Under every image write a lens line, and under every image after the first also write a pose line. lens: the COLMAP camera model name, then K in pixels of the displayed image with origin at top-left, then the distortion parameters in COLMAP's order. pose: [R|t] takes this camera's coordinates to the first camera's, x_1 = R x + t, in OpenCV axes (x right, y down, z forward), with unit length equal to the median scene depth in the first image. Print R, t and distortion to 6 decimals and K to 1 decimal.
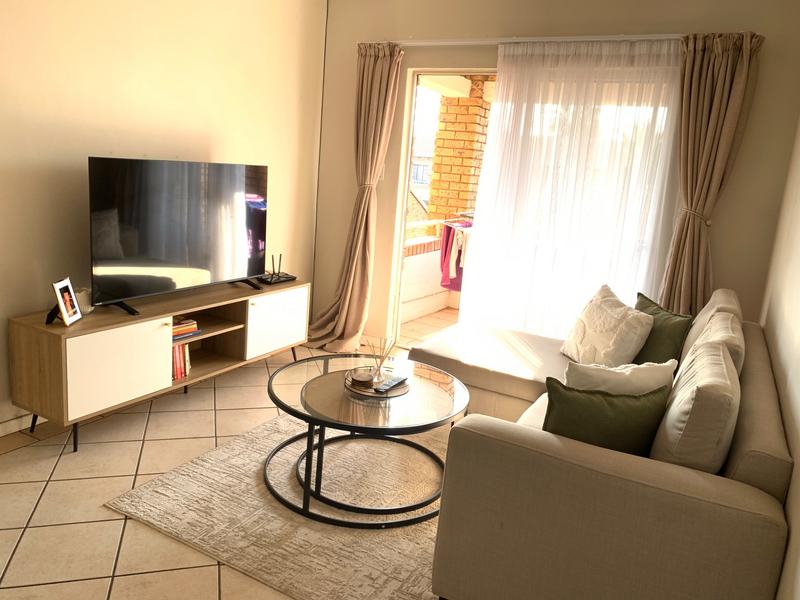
lens RADIAL K [[615.6, 0, 396.2], [0, 615.6, 294.2], [0, 0, 1]] dist [-0.003999, -0.007191]
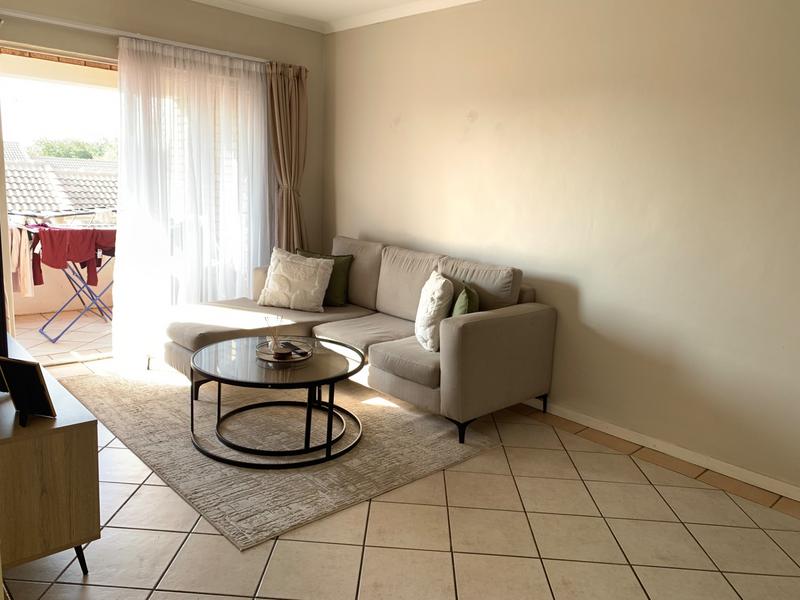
lens RADIAL K [[615.6, 0, 396.2], [0, 615.6, 294.2], [0, 0, 1]] dist [-0.003999, -0.007191]
pose [[0.315320, -0.235103, 0.919402, -0.809496], [0.165526, 0.967600, 0.190659, -0.123432], [-0.934438, 0.092067, 0.344019, 0.288217]]
